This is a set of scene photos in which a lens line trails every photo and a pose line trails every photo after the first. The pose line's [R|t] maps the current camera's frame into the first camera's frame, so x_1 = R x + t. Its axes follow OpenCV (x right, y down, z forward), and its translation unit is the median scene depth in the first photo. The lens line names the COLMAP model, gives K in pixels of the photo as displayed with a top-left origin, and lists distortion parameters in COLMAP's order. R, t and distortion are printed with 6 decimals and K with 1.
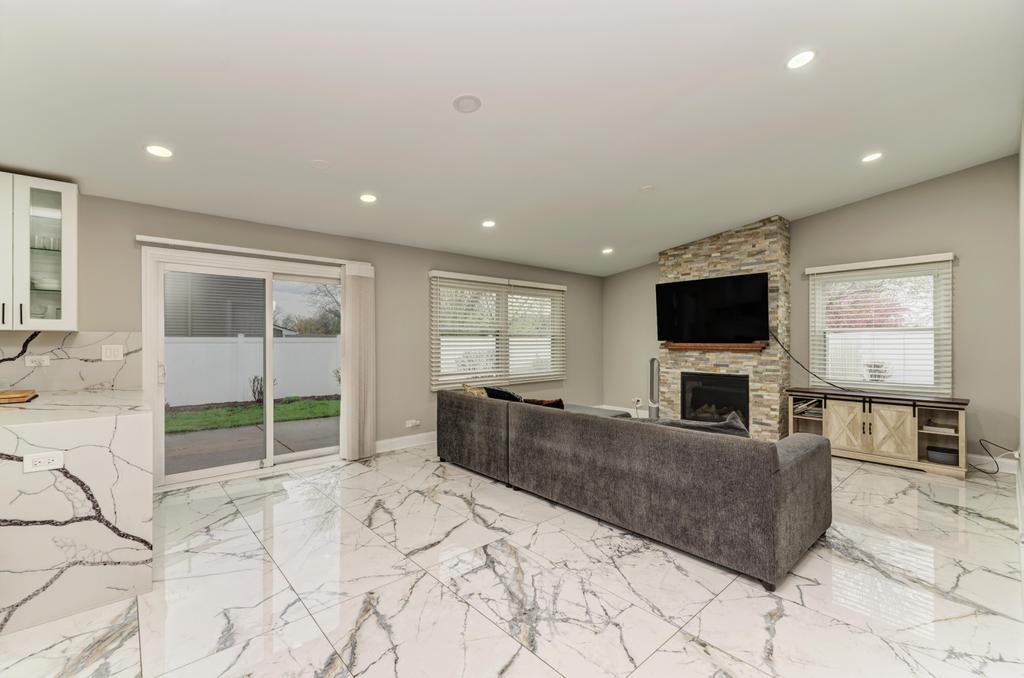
lens RADIAL K [[431.6, 0, 503.9], [0, 431.6, 341.6], [0, 0, 1]] dist [0.012954, -0.001282]
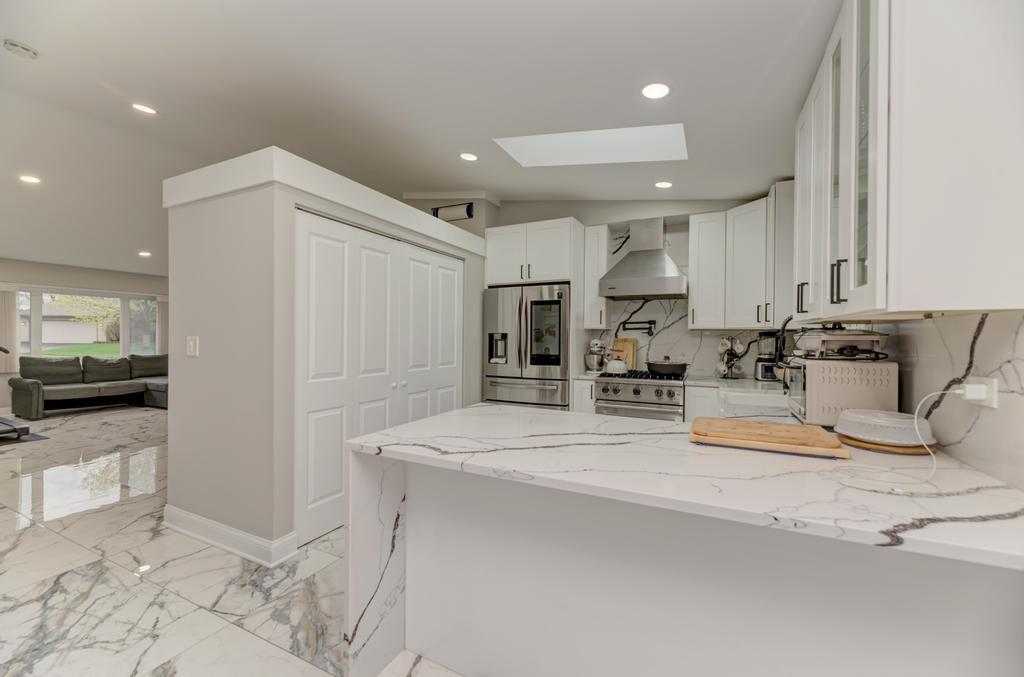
lens RADIAL K [[411.4, 0, 512.0], [0, 411.4, 339.3], [0, 0, 1]] dist [0.002993, -0.001726]
pose [[-0.920838, -0.002396, -0.389937, -0.322693], [-0.007150, 0.999917, 0.010739, -0.000875], [0.389879, 0.012677, -0.920779, 0.684860]]
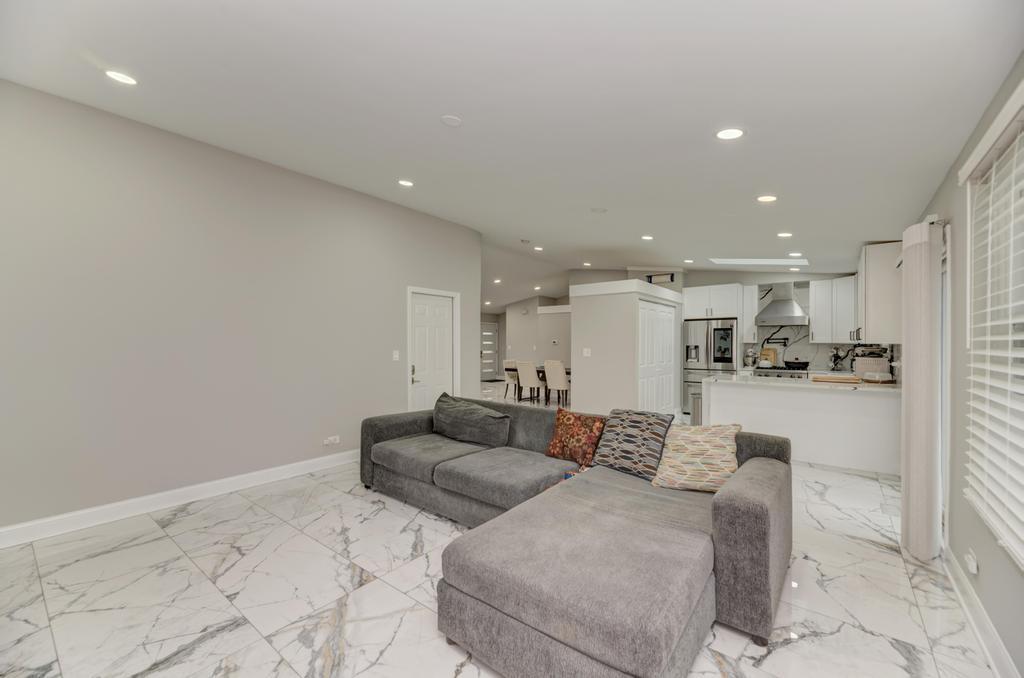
lens RADIAL K [[411.4, 0, 509.7], [0, 411.4, 341.3], [0, 0, 1]] dist [0.002993, -0.001726]
pose [[-0.984120, -0.002016, -0.177494, 0.264271], [-0.002070, 0.999998, 0.000118, -0.016751], [0.177493, 0.000484, -0.984122, 1.243253]]
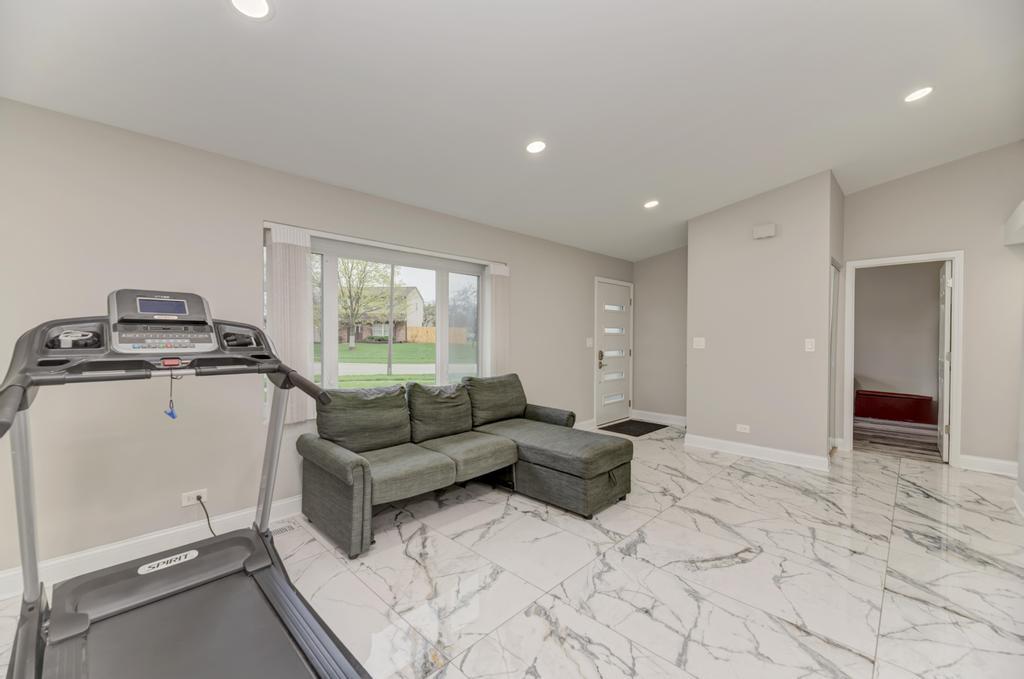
lens RADIAL K [[411.4, 0, 506.4], [0, 411.4, 334.7], [0, 0, 1]] dist [0.002993, -0.001726]
pose [[-0.997574, 0.000381, -0.069620, 0.283026], [0.000241, 0.999998, 0.002018, 0.001511], [0.069620, 0.001996, -0.997572, -0.362211]]
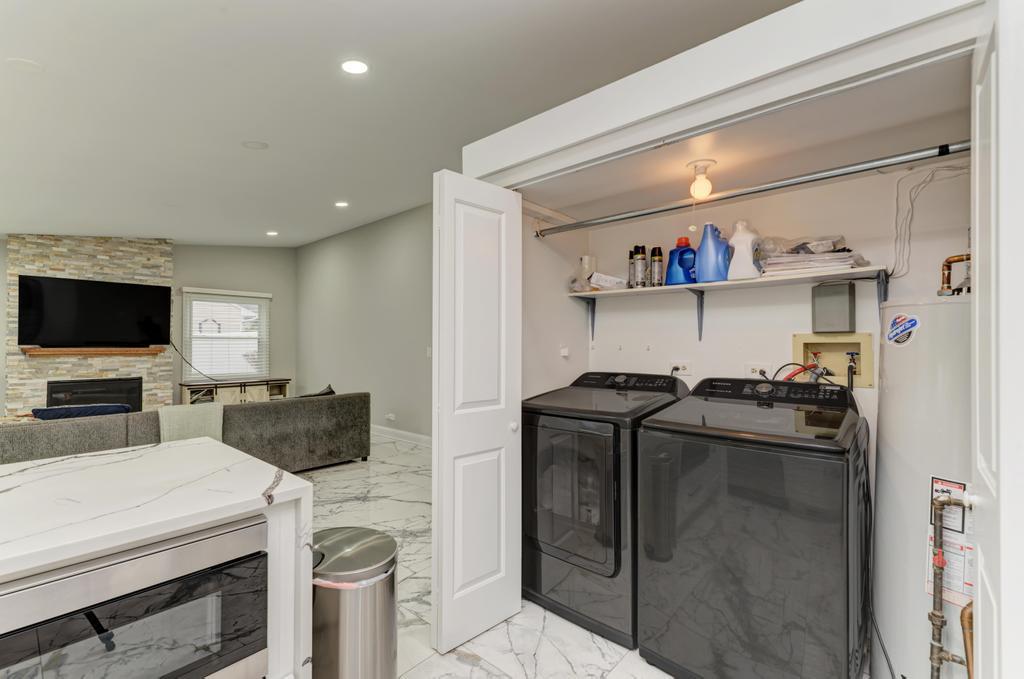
lens RADIAL K [[455.0, 0, 512.7], [0, 455.0, 339.6], [0, 0, 1]] dist [0.013541, -0.001946]
pose [[-0.124308, 0.012081, 0.992170, -0.693578], [0.002486, 0.999927, -0.011864, 0.000019], [-0.992241, 0.000992, -0.124329, 0.223089]]
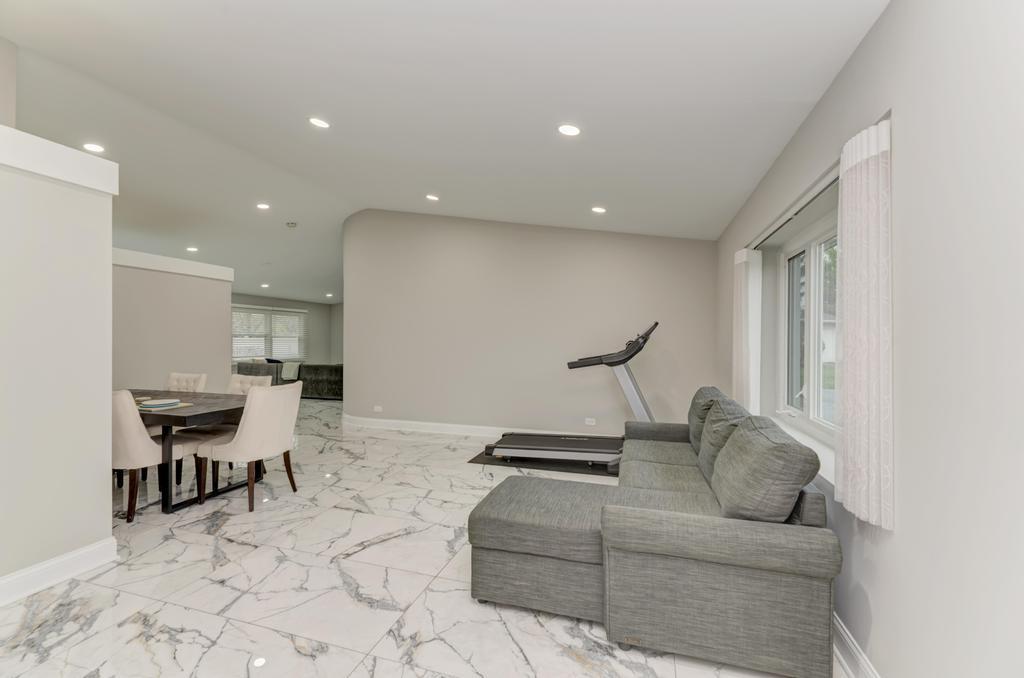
lens RADIAL K [[431.6, 0, 507.5], [0, 431.6, 344.4], [0, 0, 1]] dist [0.012954, -0.001282]
pose [[0.856190, -0.002078, 0.516658, -0.099510], [-0.001245, 0.999981, 0.006085, 0.006604], [-0.516660, -0.005853, 0.856170, -1.266903]]
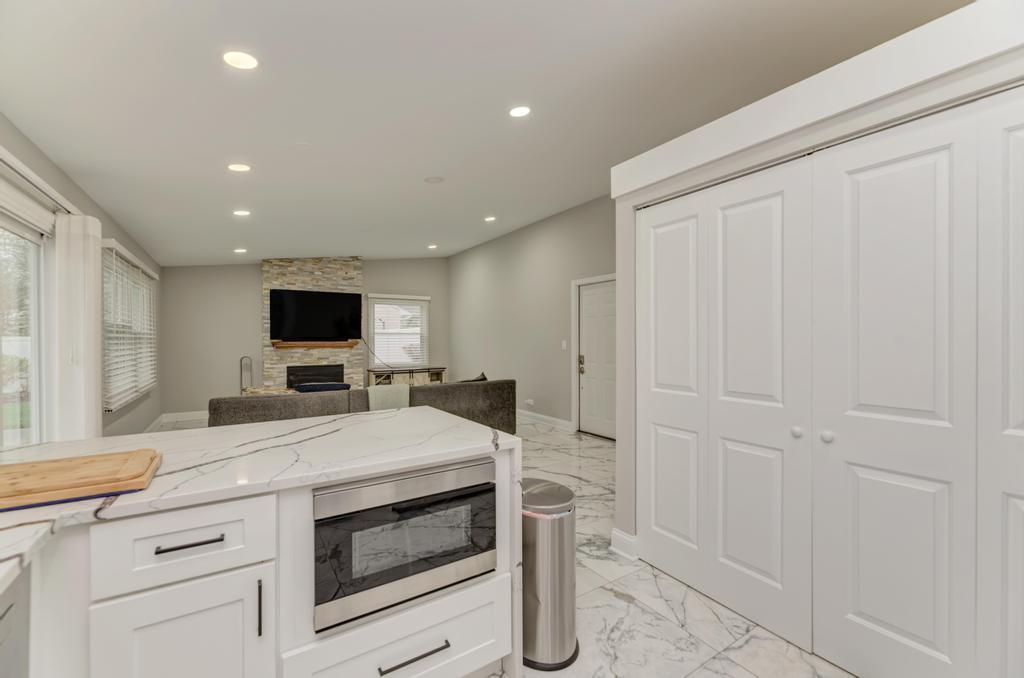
lens RADIAL K [[431.6, 0, 510.5], [0, 431.6, 342.8], [0, 0, 1]] dist [0.012954, -0.001282]
pose [[0.147458, -0.008092, 0.989035, -0.748566], [0.004877, 0.999960, 0.007454, 0.000490], [-0.989056, 0.003725, 0.147491, 0.256269]]
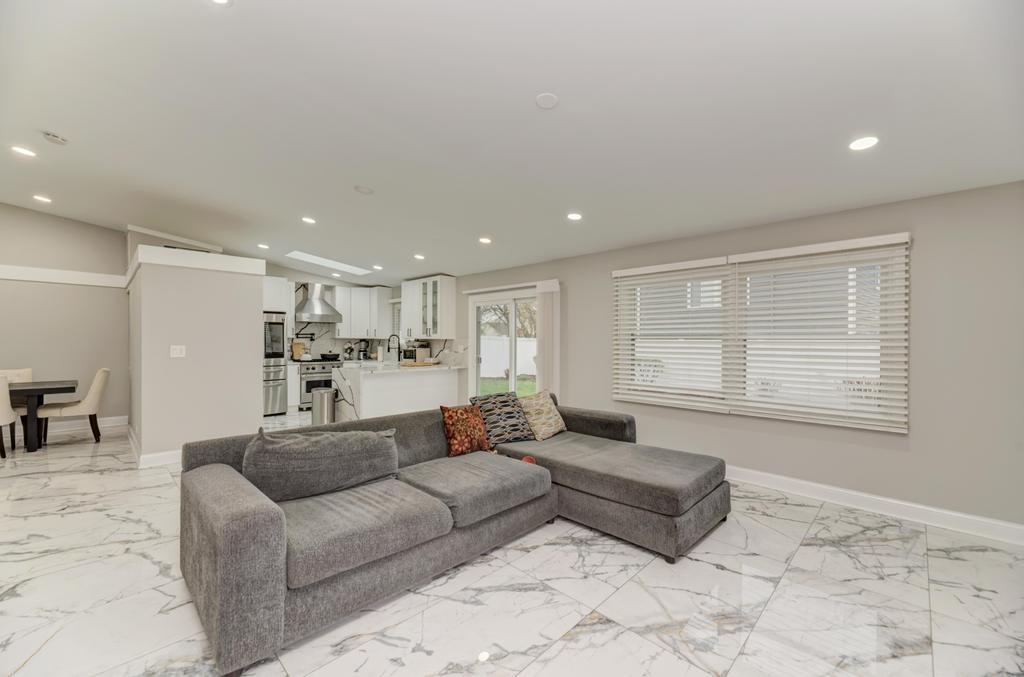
lens RADIAL K [[411.4, 0, 514.0], [0, 411.4, 339.9], [0, 0, 1]] dist [0.002993, -0.001726]
pose [[0.078623, 0.002312, -0.996902, 0.686317], [-0.008611, 0.999962, 0.001640, -0.014365], [0.996867, 0.008456, 0.078640, 0.695025]]
